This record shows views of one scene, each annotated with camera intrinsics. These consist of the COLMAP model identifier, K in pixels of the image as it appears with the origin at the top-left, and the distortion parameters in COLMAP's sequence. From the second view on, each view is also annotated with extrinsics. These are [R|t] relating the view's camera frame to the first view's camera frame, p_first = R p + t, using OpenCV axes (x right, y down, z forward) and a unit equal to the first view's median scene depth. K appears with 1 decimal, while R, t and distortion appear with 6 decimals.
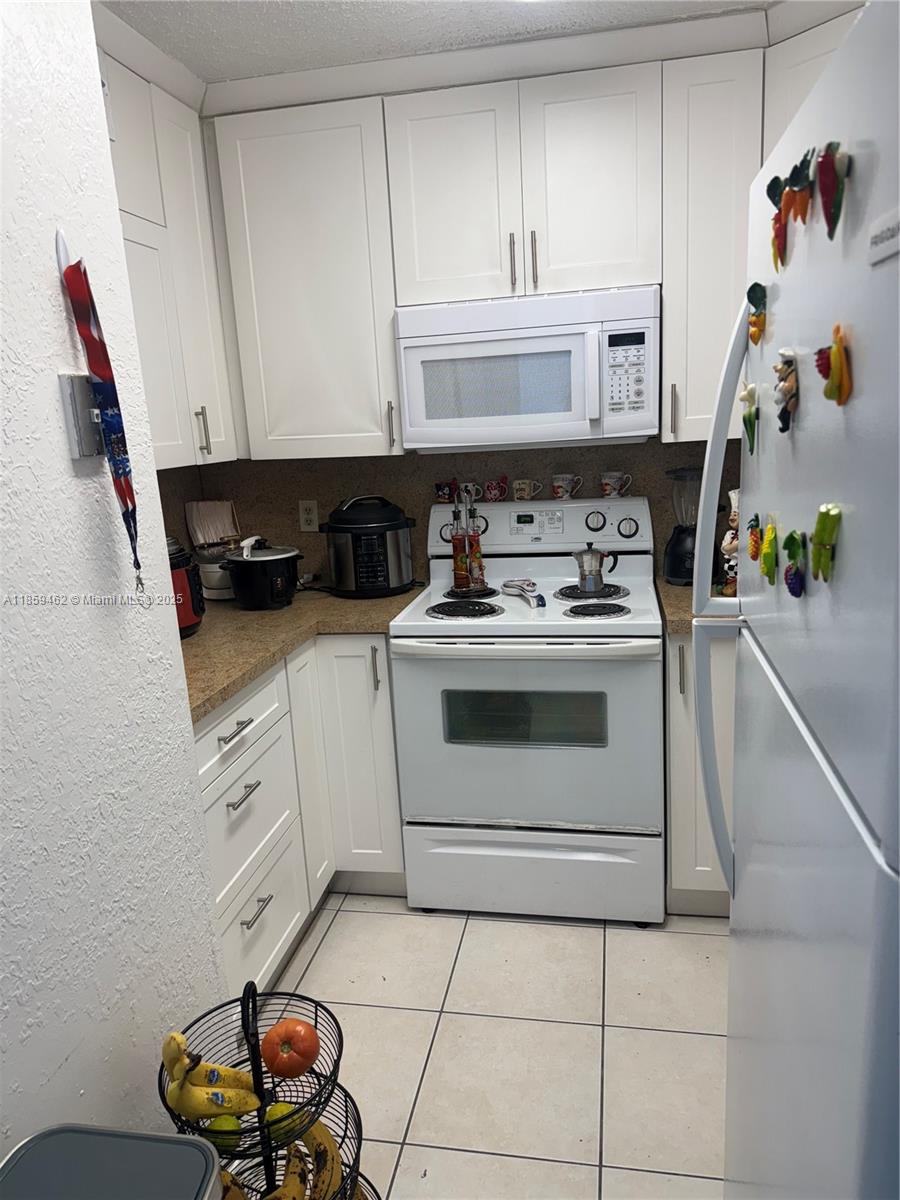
lens RADIAL K [[844.0, 0, 432.0], [0, 844.0, 594.8], [0, 0, 1]] dist [0.160929, -0.175656]
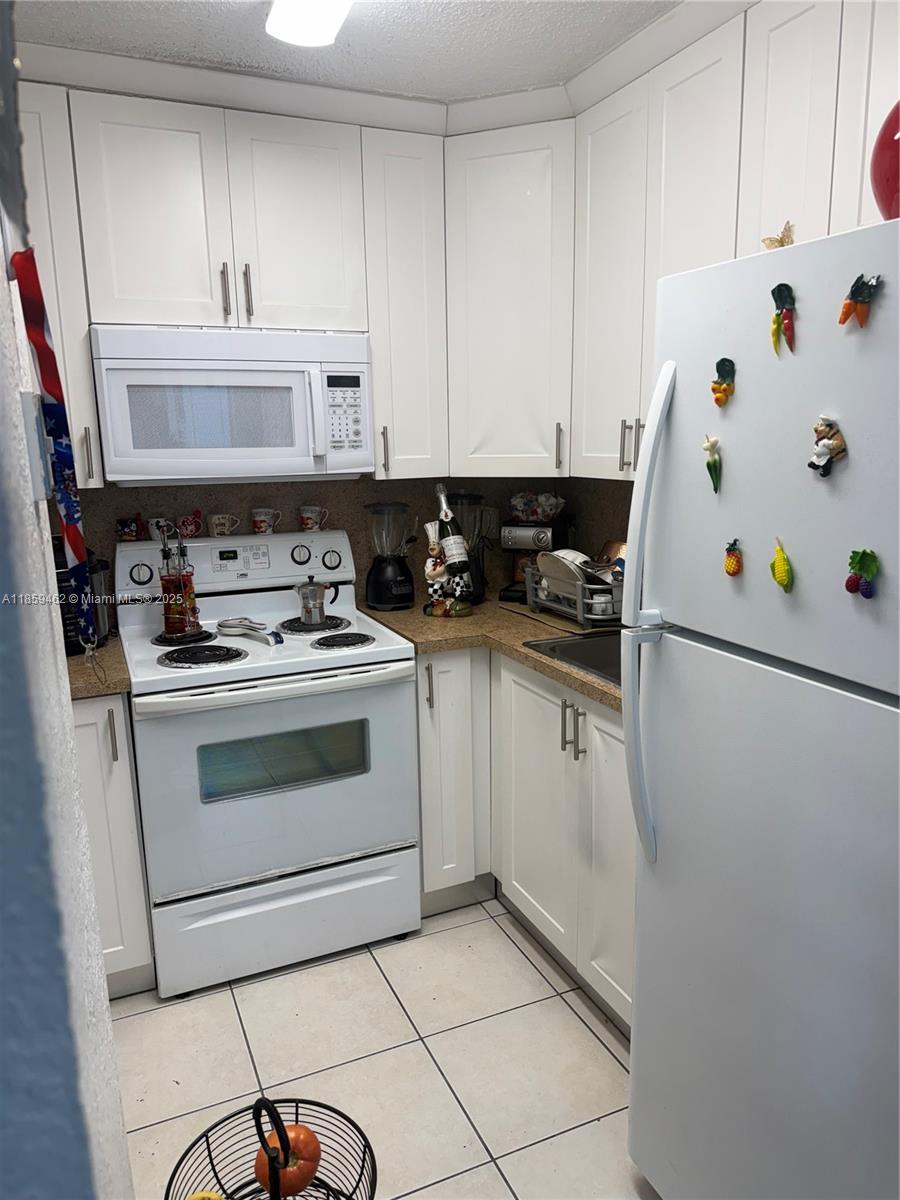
lens RADIAL K [[844.0, 0, 432.0], [0, 844.0, 594.8], [0, 0, 1]] dist [0.160929, -0.175656]
pose [[0.829428, -0.070013, 0.554209, -0.271760], [0.090024, 0.995900, -0.008918, -0.017876], [-0.551312, 0.057288, 0.832330, 0.085178]]
